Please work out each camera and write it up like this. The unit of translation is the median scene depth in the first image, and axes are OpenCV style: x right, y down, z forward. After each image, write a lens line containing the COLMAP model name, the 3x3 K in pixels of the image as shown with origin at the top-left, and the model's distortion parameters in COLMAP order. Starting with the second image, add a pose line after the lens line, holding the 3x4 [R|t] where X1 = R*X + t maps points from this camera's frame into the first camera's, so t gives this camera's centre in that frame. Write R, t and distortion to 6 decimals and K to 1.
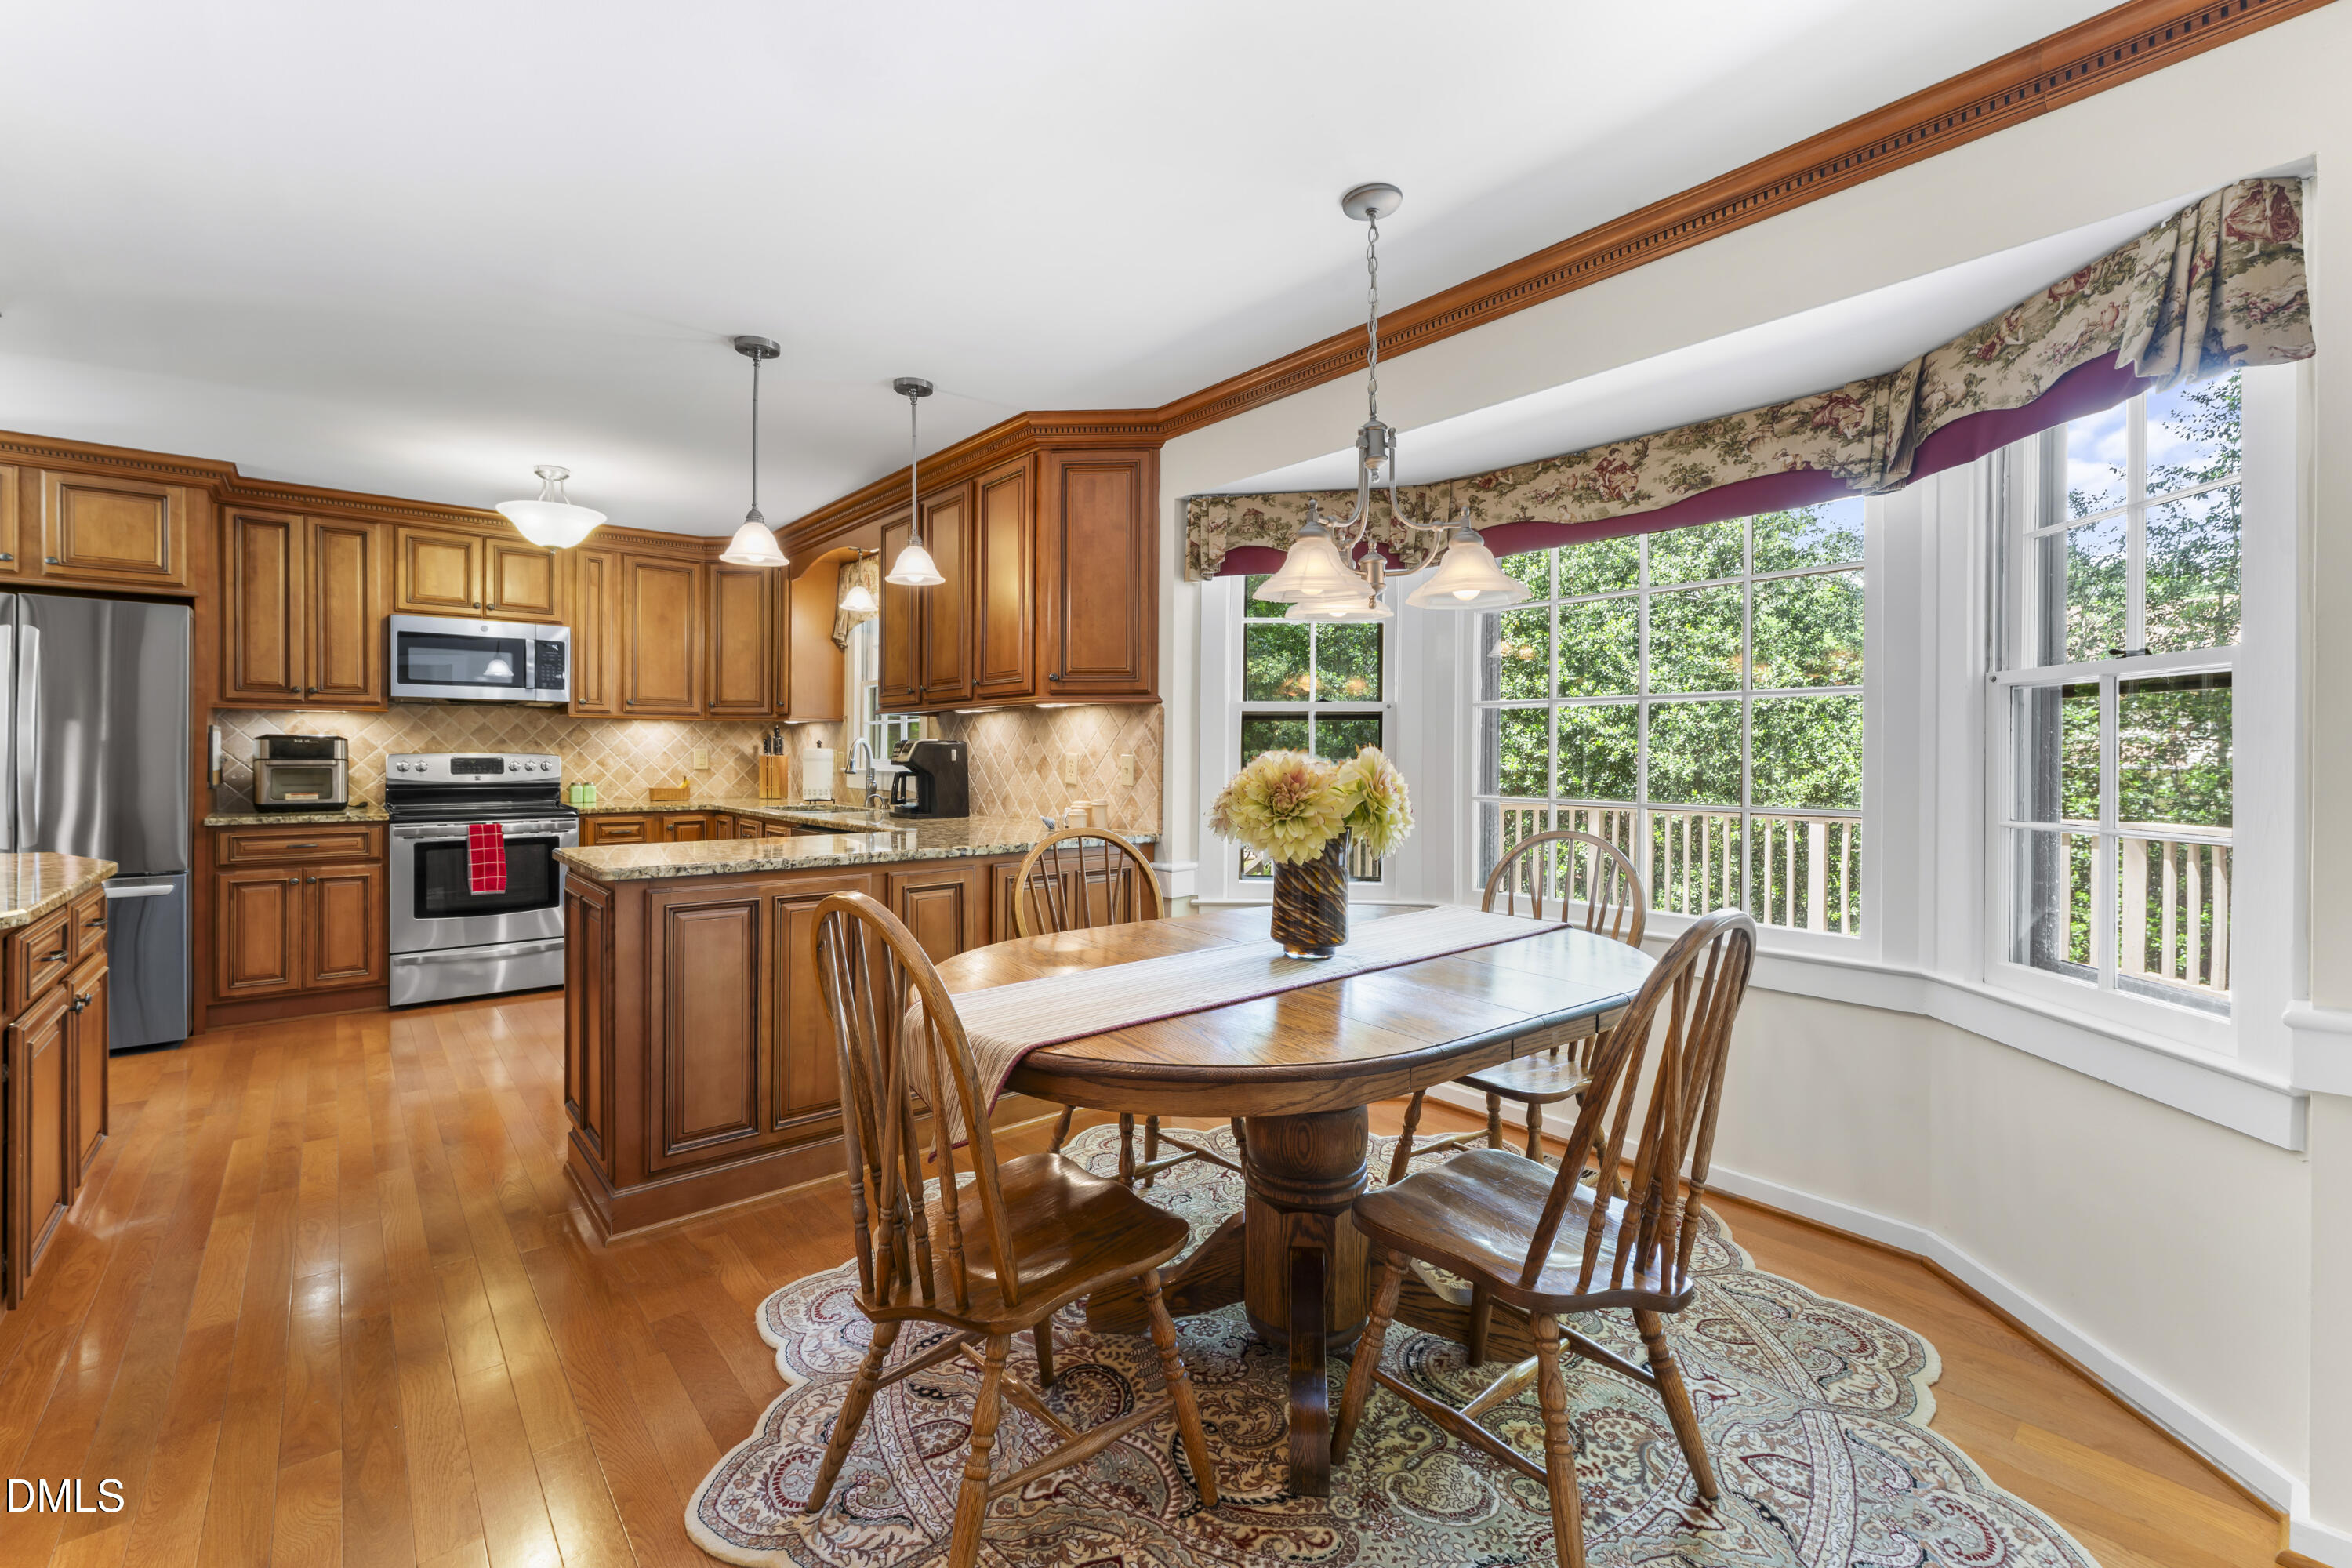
lens RADIAL K [[982.1, 0, 1170.6], [0, 982.1, 755.3], [0, 0, 1]] dist [-0.004732, 0.000131]
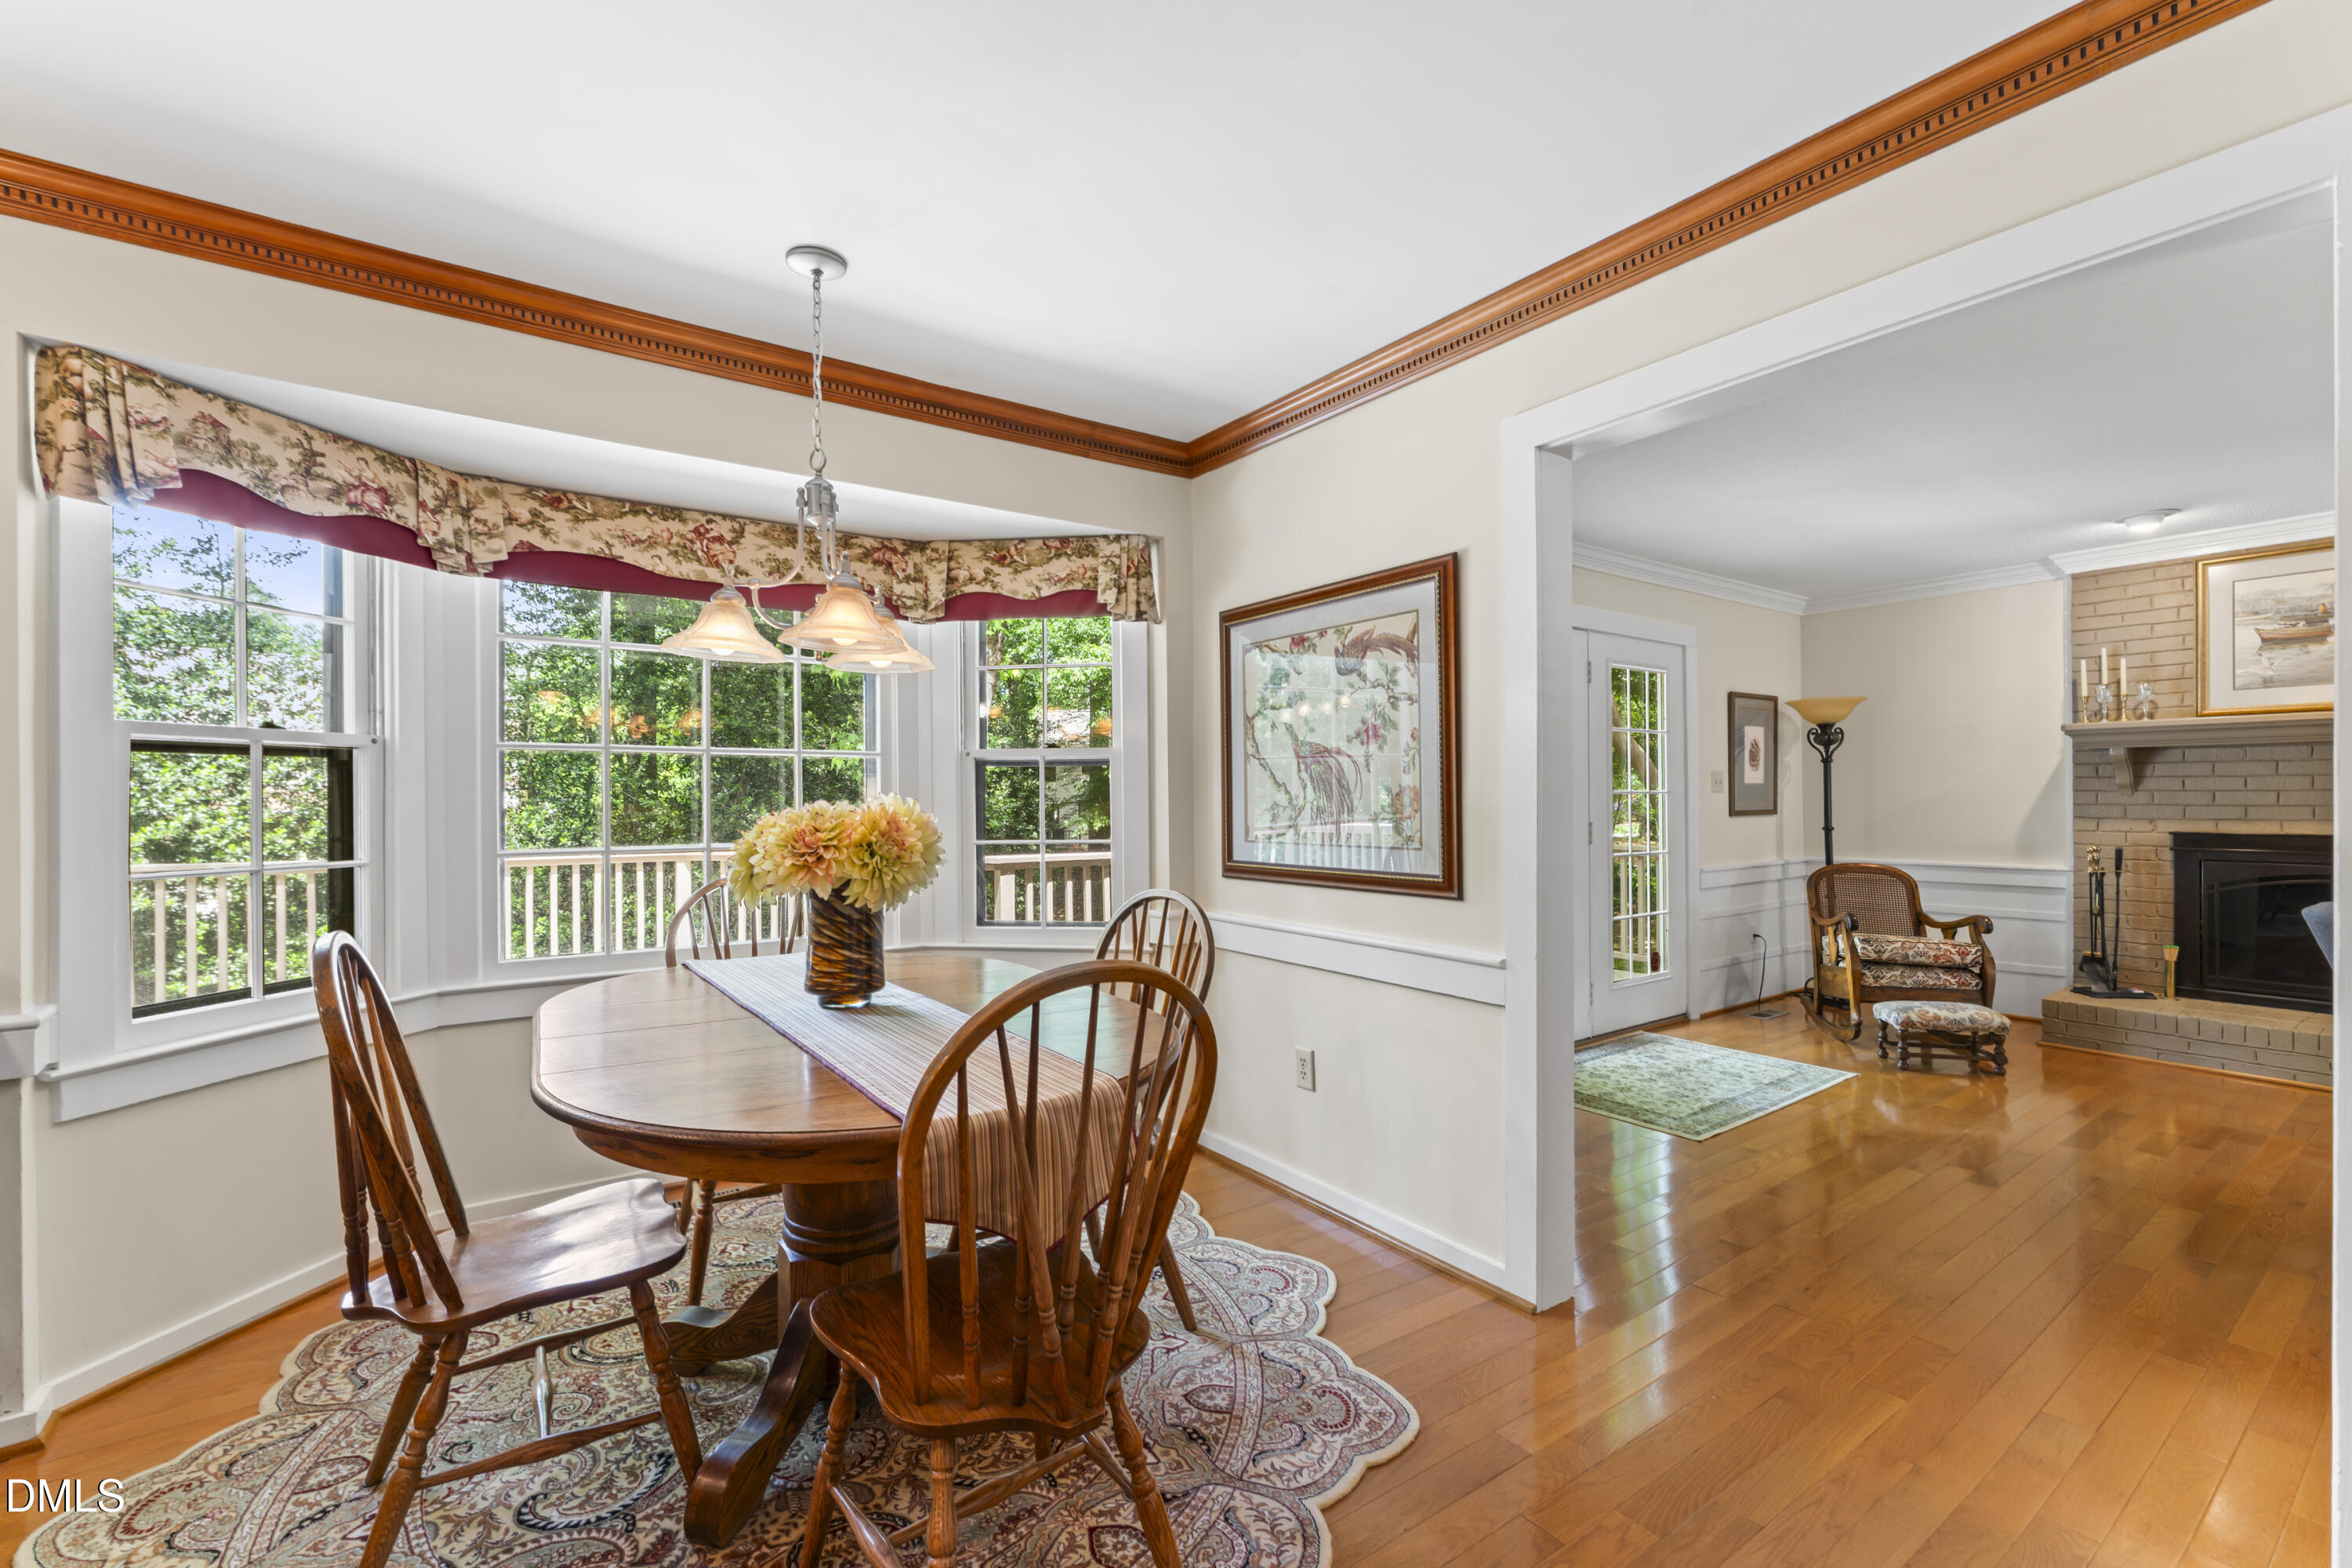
lens RADIAL K [[982.1, 0, 1187.5], [0, 982.1, 802.1], [0, 0, 1]] dist [-0.004732, 0.000131]
pose [[0.096257, -0.003668, 0.995350, -0.348944], [0.004331, 0.999985, 0.003267, -0.003047], [-0.995347, 0.003996, 0.096272, 0.236746]]
